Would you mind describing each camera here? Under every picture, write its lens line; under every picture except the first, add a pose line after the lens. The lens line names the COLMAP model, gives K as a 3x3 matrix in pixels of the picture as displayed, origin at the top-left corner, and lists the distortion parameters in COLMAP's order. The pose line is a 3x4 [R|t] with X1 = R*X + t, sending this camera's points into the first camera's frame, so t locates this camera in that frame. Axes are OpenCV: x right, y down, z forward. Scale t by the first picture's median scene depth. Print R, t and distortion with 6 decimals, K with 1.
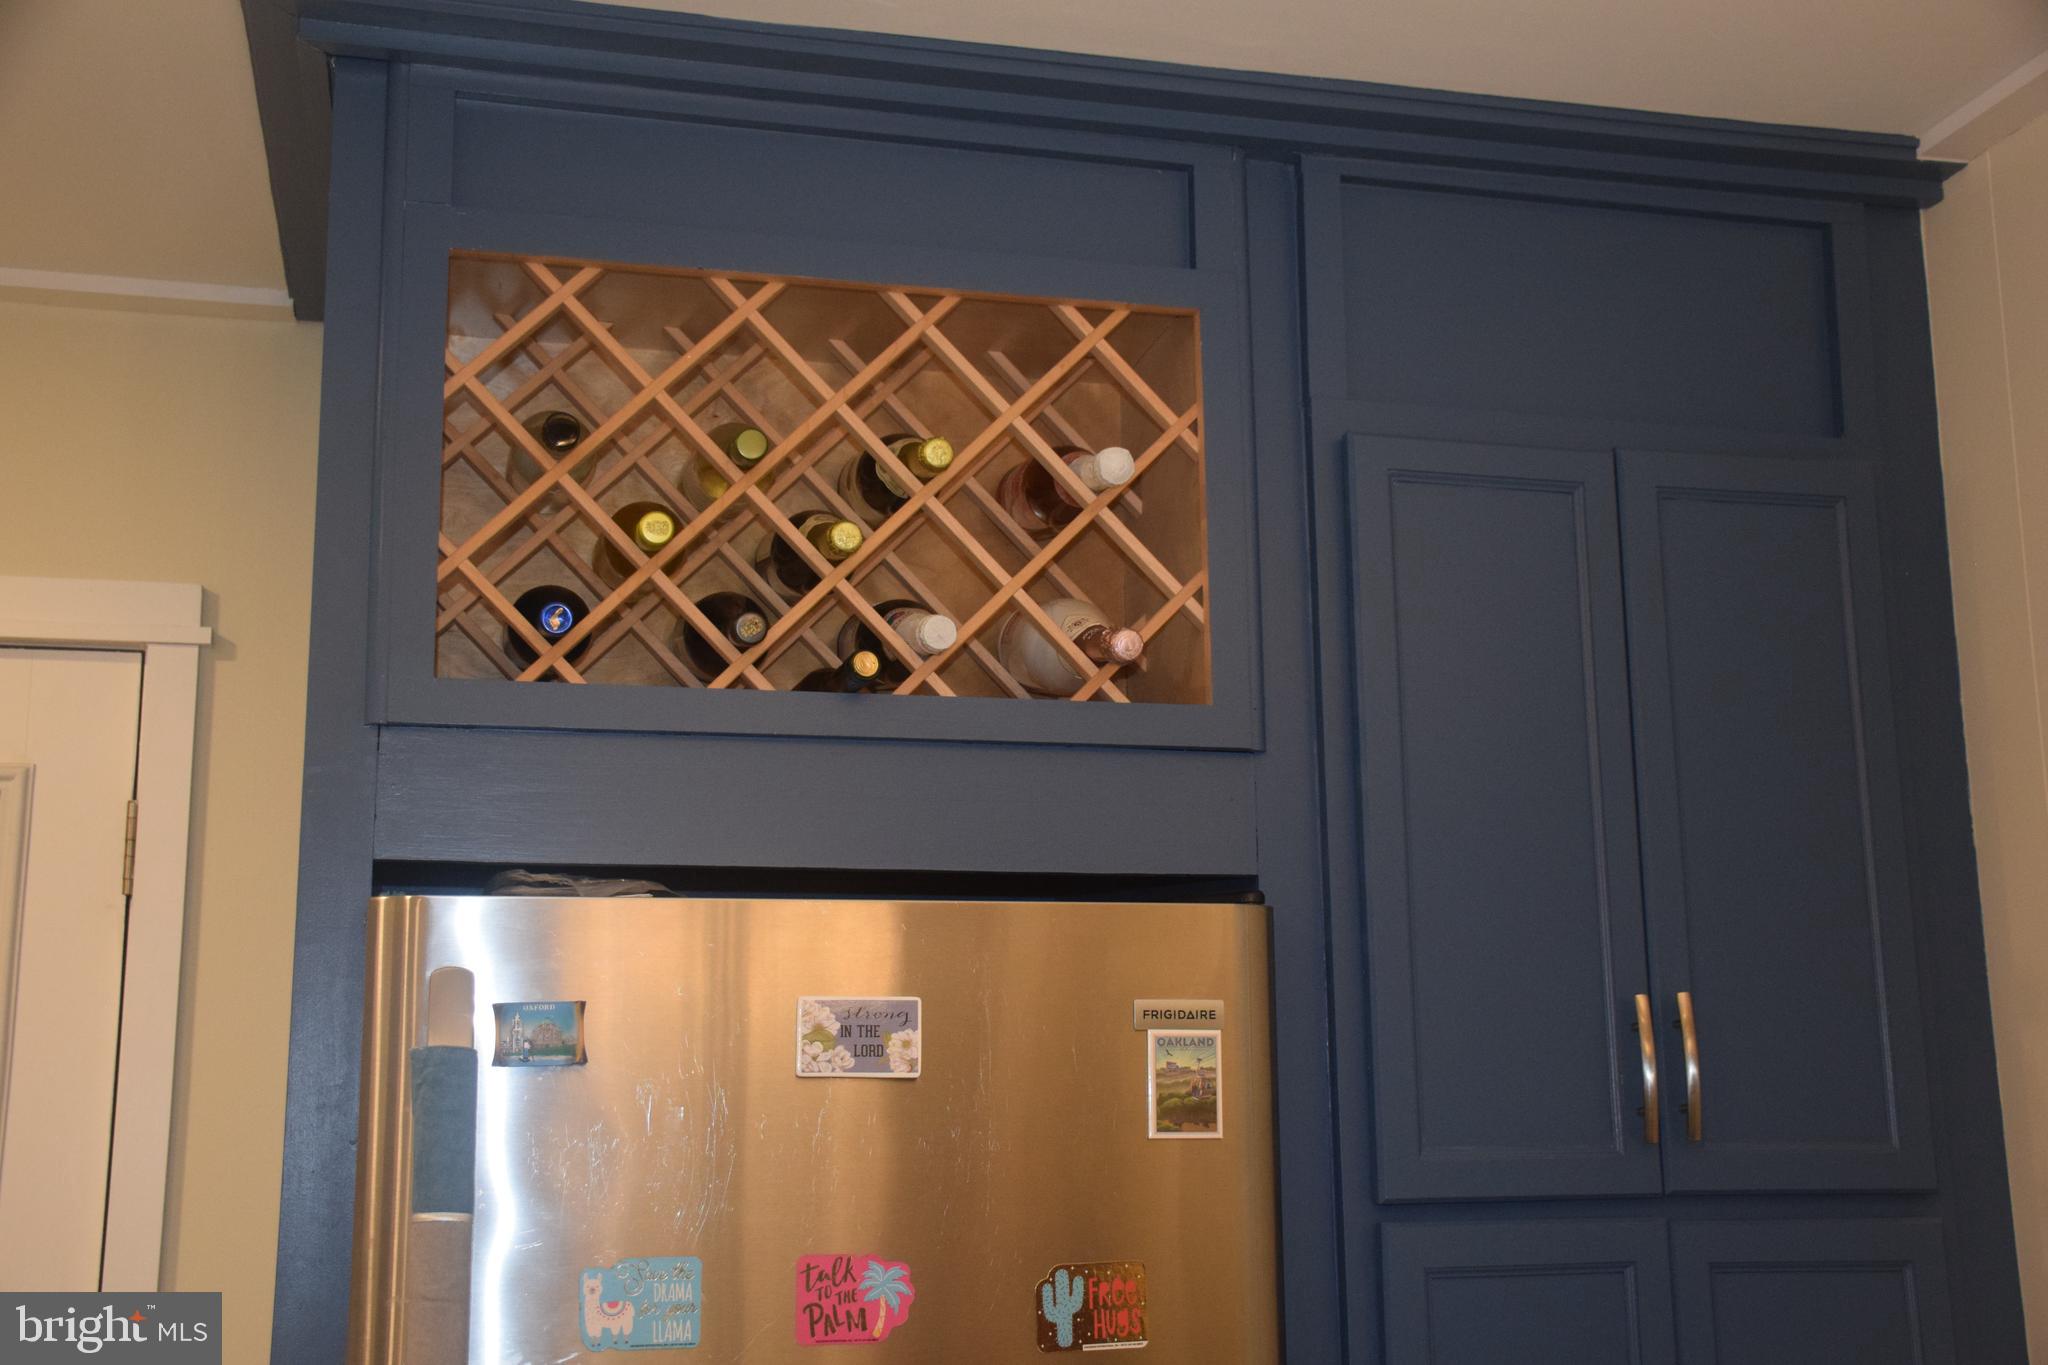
lens RADIAL K [[2231.4, 0, 1024.0], [0, 2231.4, 682.5], [0, 0, 1]] dist [-0.013645, -0.005297]
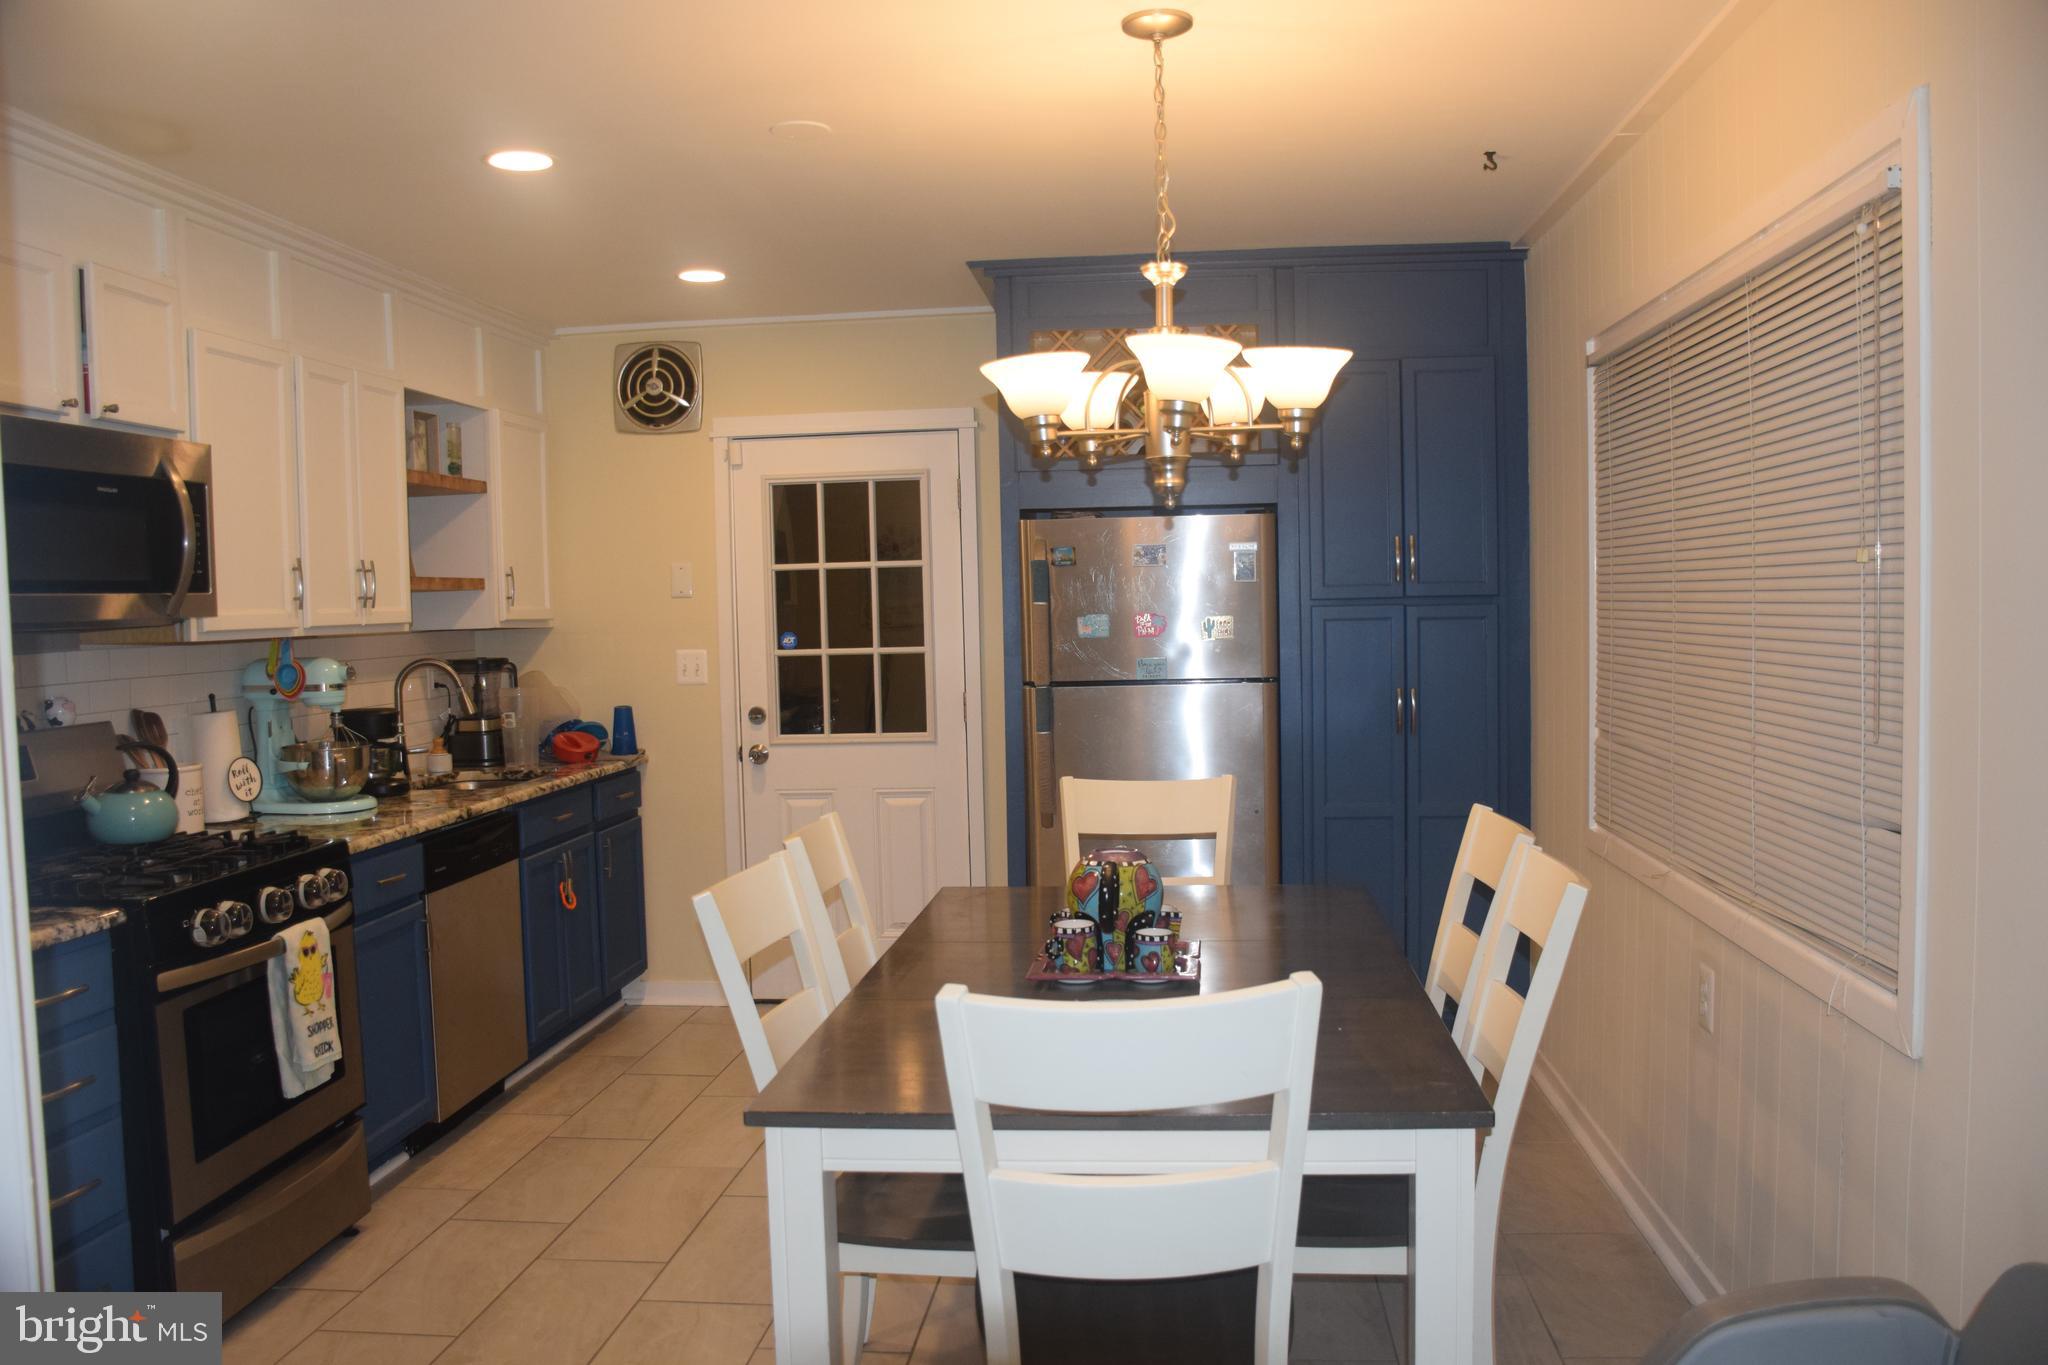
lens RADIAL K [[1604.8, 0, 1024.0], [0, 1604.8, 682.5], [0, 0, 1]] dist [-0.136464, 0.083833]
pose [[0.939812, 0.009741, -0.341552, 0.621240], [0.077930, 0.967138, 0.242014, -0.283996], [0.332685, -0.254064, 0.908169, -1.472952]]
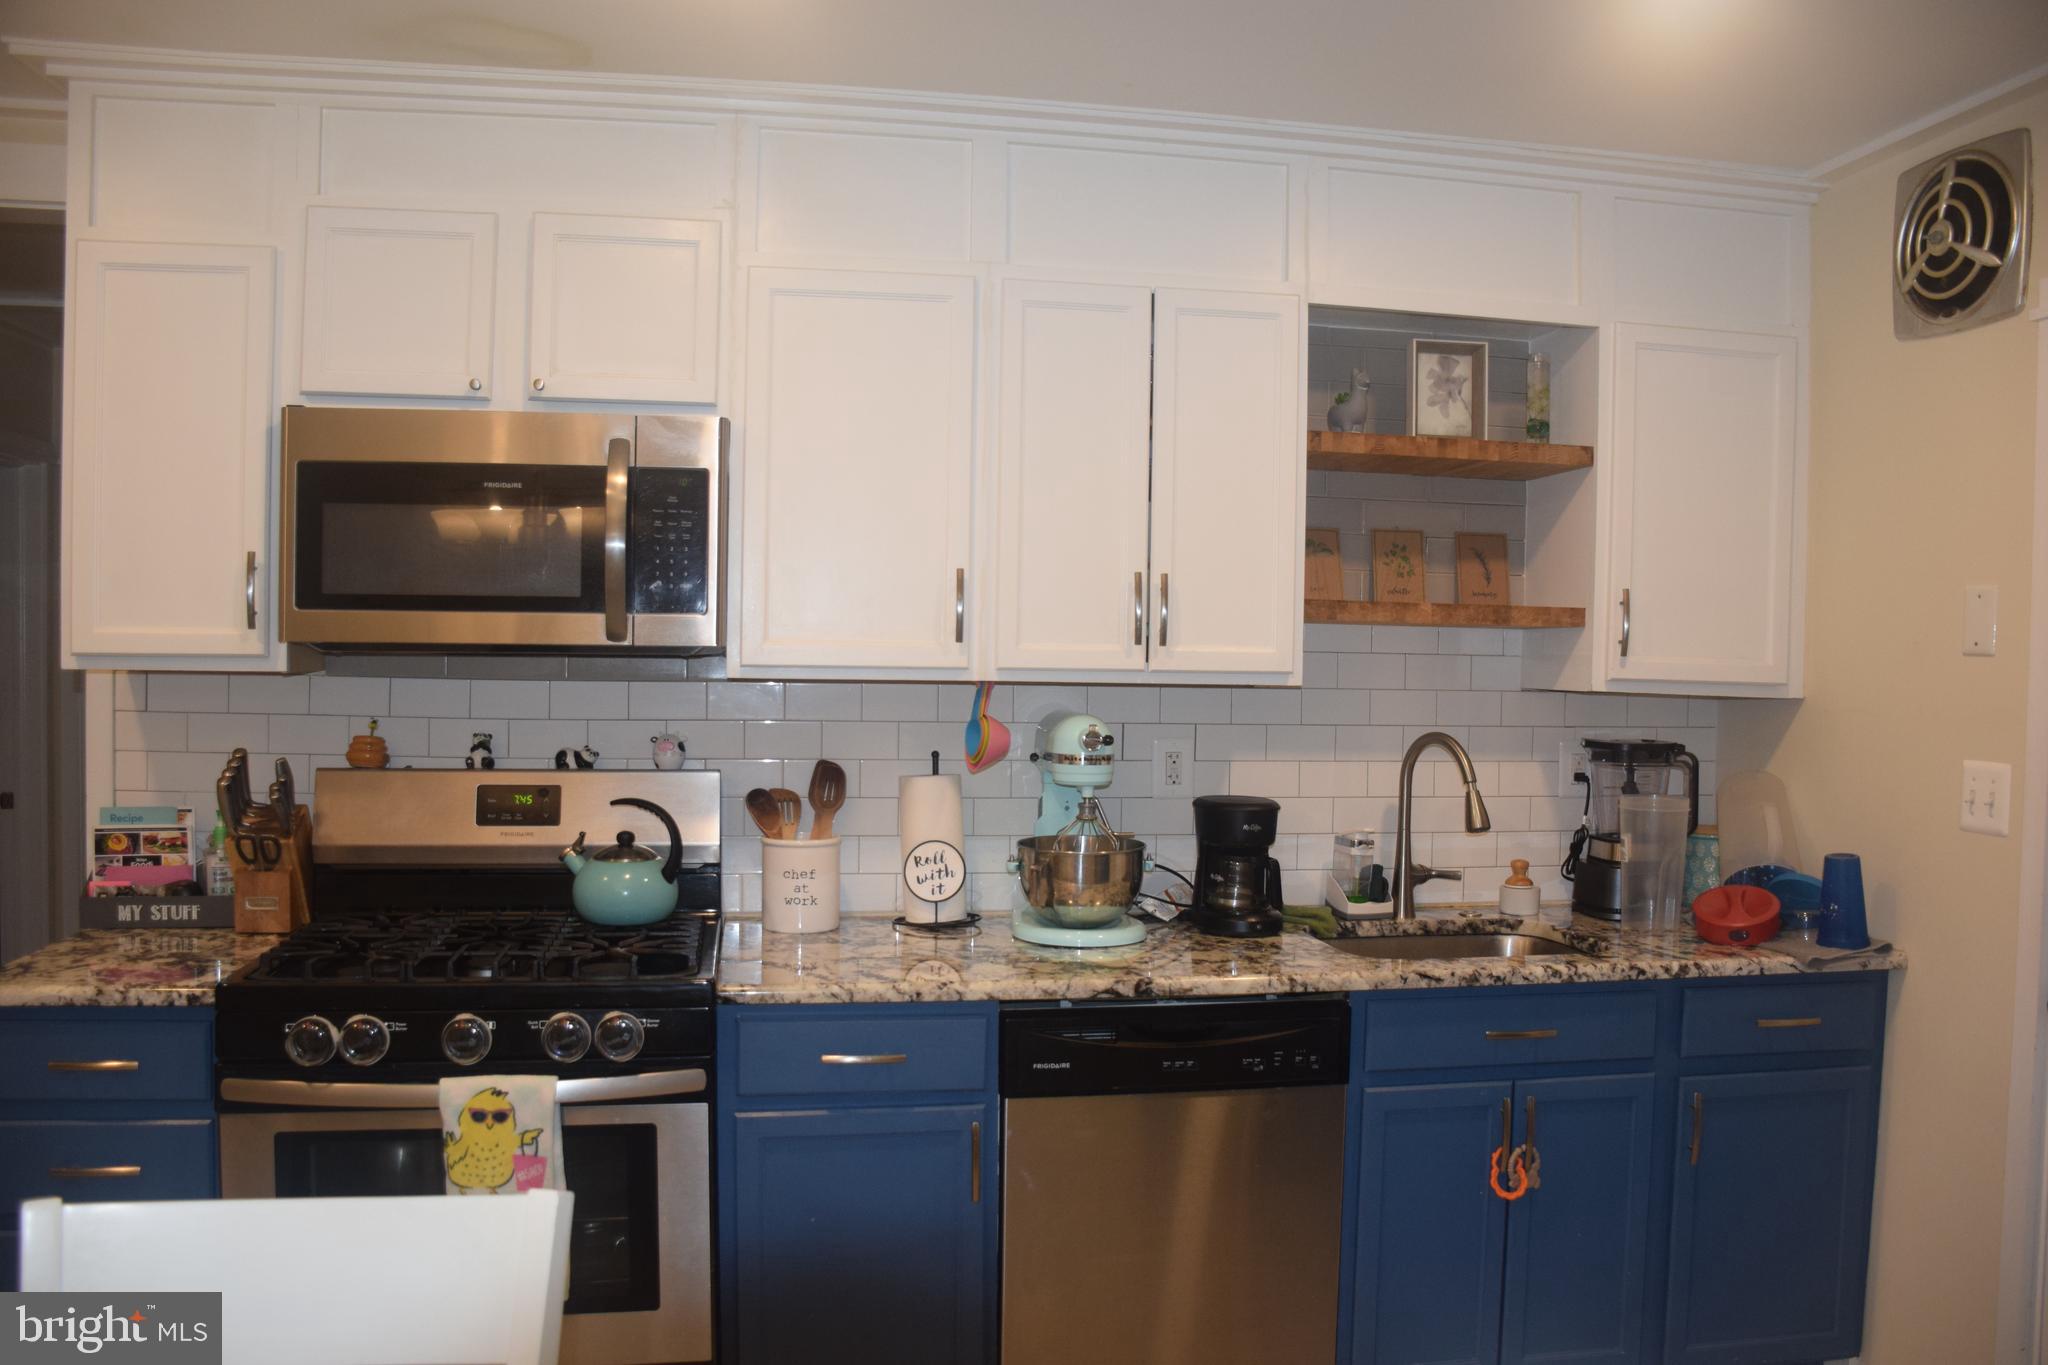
lens RADIAL K [[1604.8, 0, 1024.0], [0, 1604.8, 682.5], [0, 0, 1]] dist [-0.136464, 0.083833]
pose [[-0.070036, 0.037178, -0.996851, 0.477107], [0.181279, 0.983141, 0.023931, 0.082953], [0.980935, -0.179032, -0.075595, 0.392600]]
